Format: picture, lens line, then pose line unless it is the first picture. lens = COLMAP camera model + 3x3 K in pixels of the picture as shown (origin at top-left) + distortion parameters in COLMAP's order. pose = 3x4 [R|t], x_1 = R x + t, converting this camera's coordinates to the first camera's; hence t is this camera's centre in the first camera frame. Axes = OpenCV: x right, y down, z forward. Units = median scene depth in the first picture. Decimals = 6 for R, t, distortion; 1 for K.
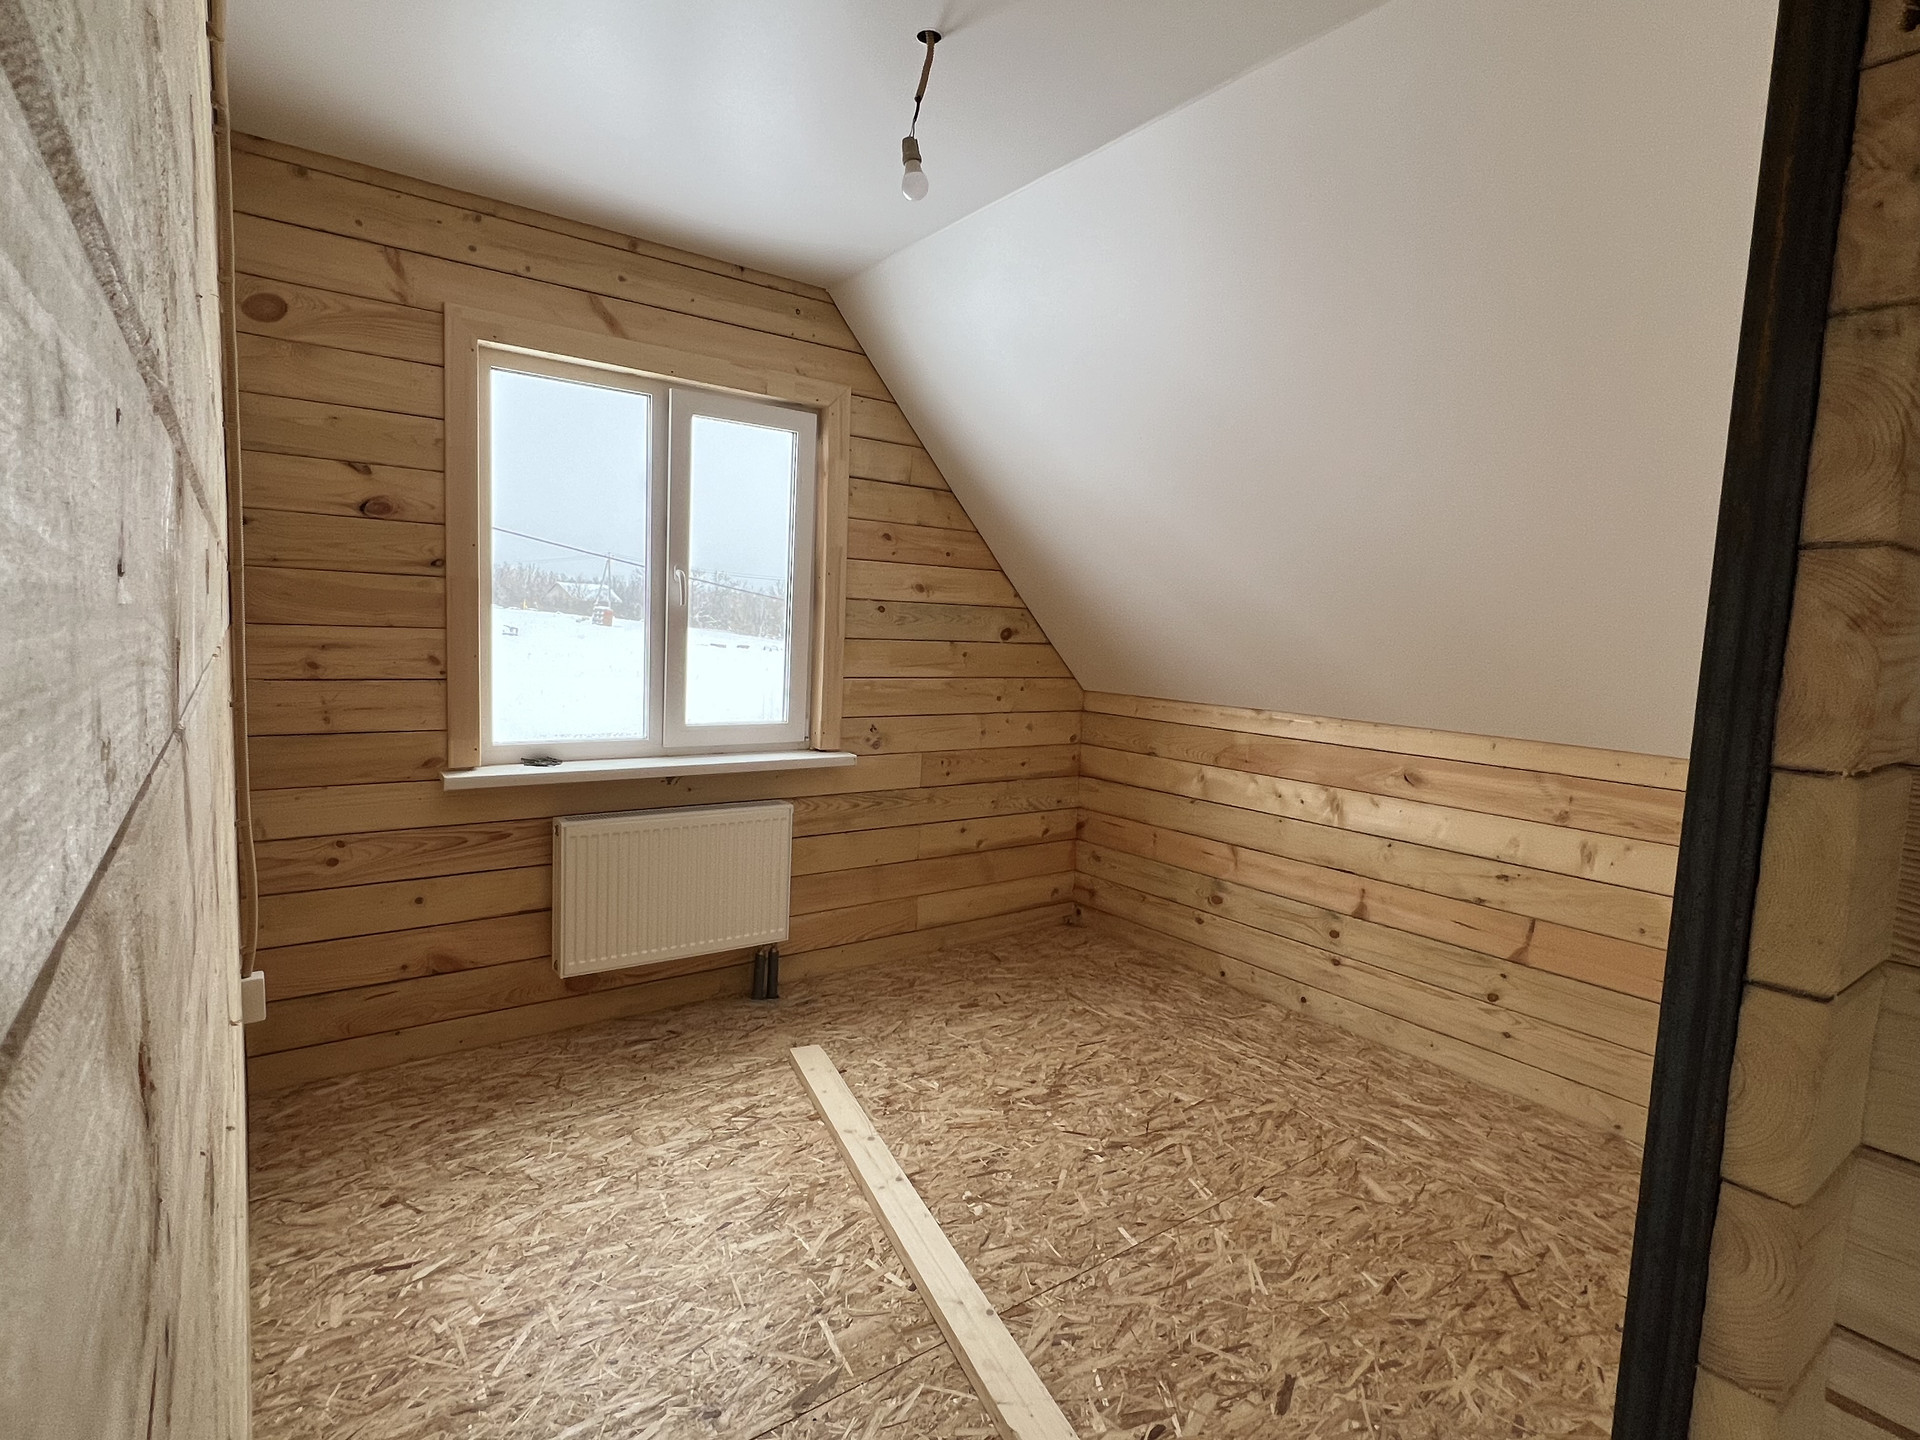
lens RADIAL K [[964.6, 0, 957.5], [0, 964.6, 725.2], [0, 0, 1]] dist [-0.000199, 0.000067]
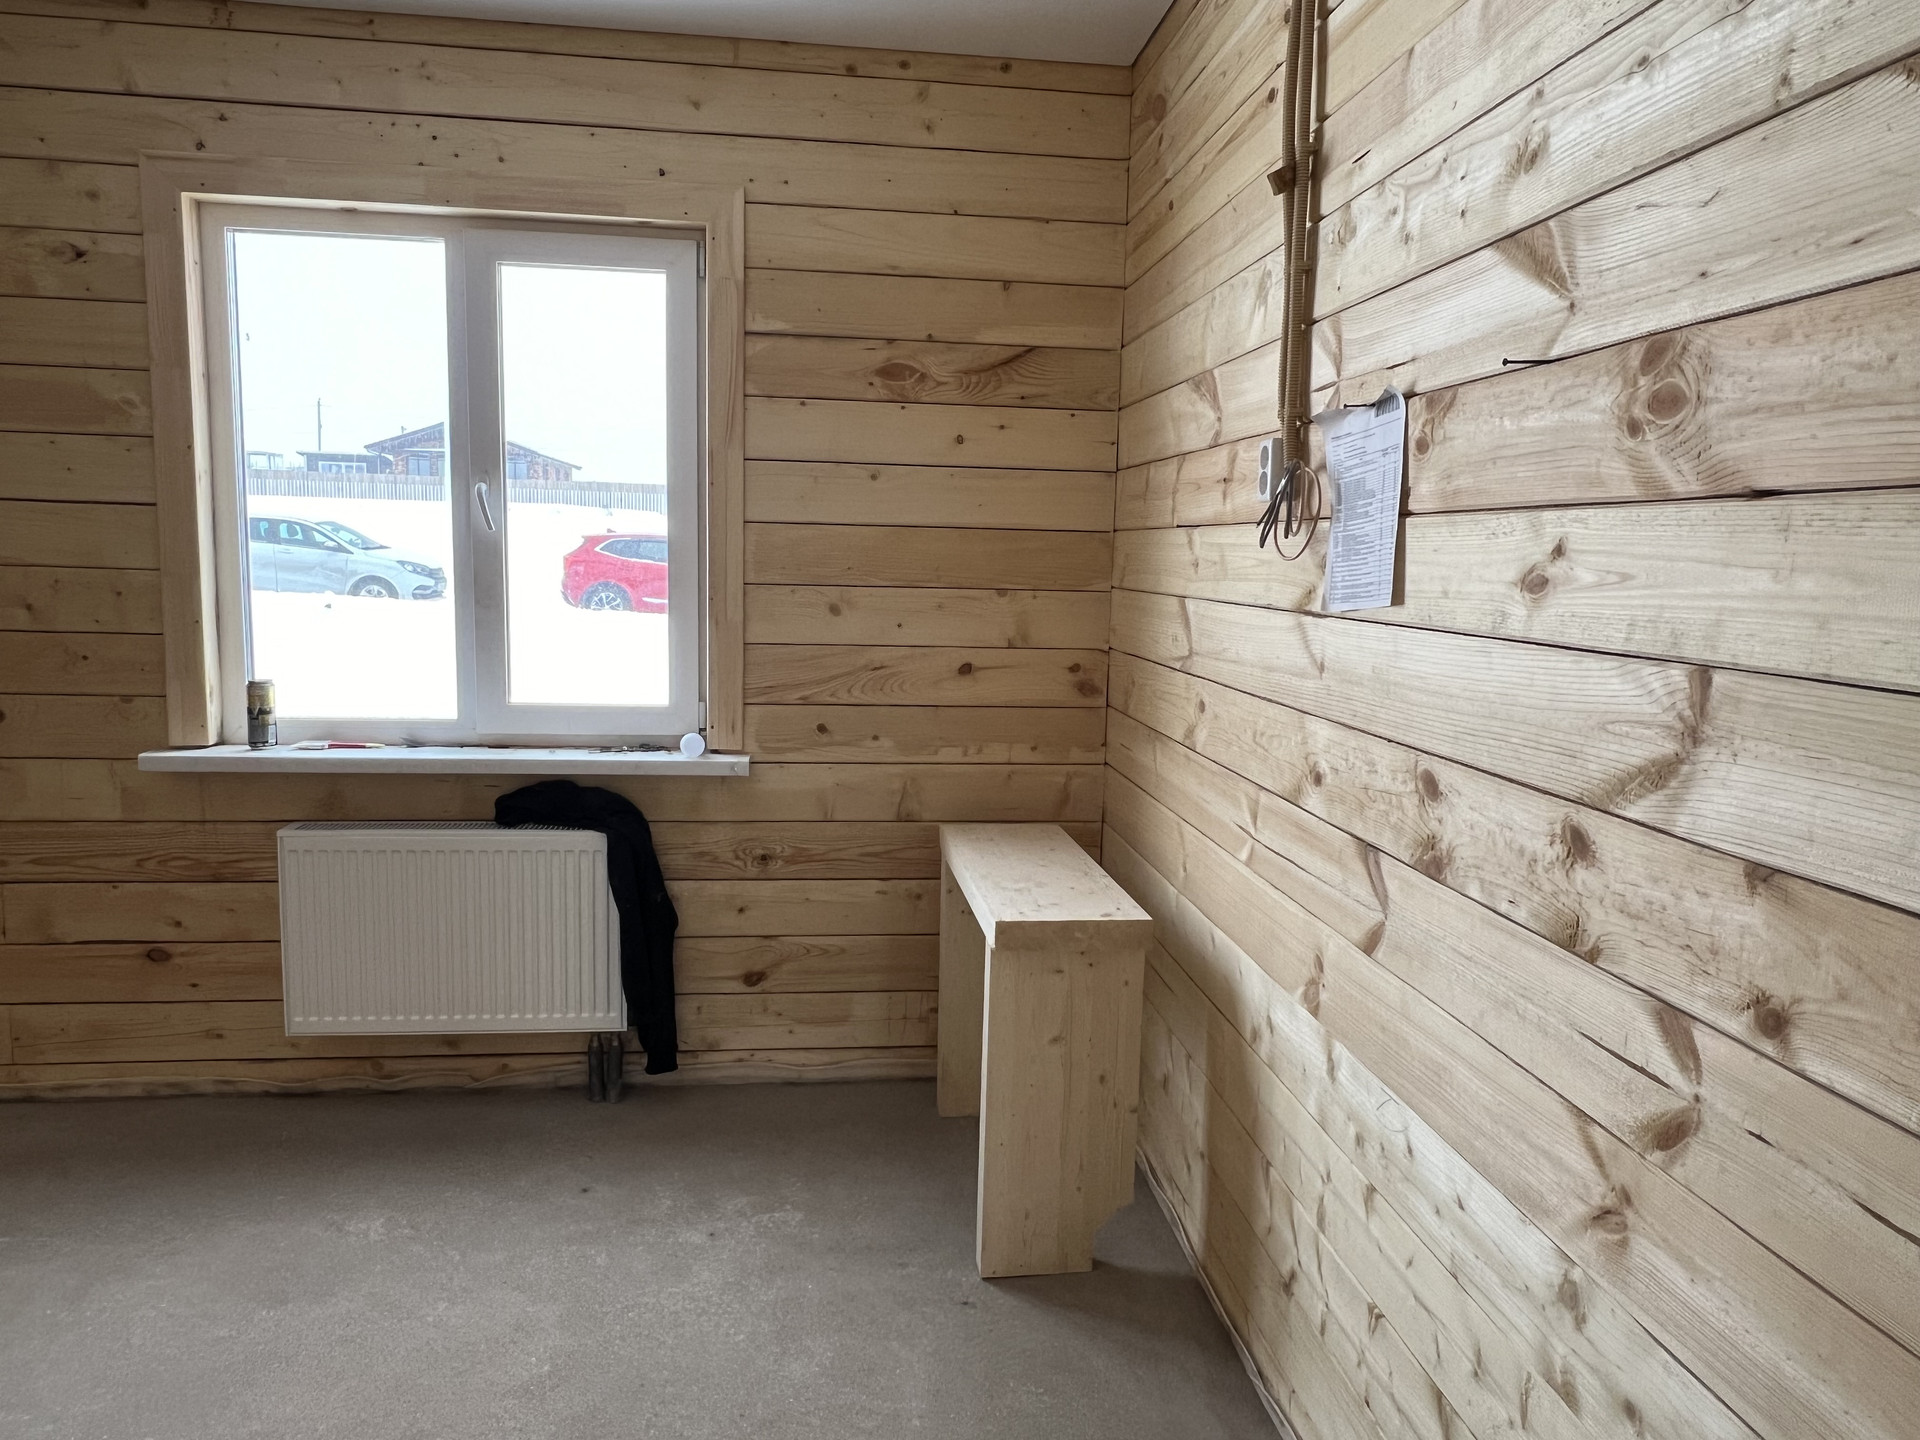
lens RADIAL K [[1246.9, 0, 957.9], [0, 1246.9, 709.8], [0, 0, 1]] dist [-0.001188, -0.001396]
pose [[0.871109, 0.047340, -0.488802, 0.461612], [-0.042030, 0.998878, 0.021838, -0.029927], [0.489287, 0.001521, 0.872121, 0.366036]]
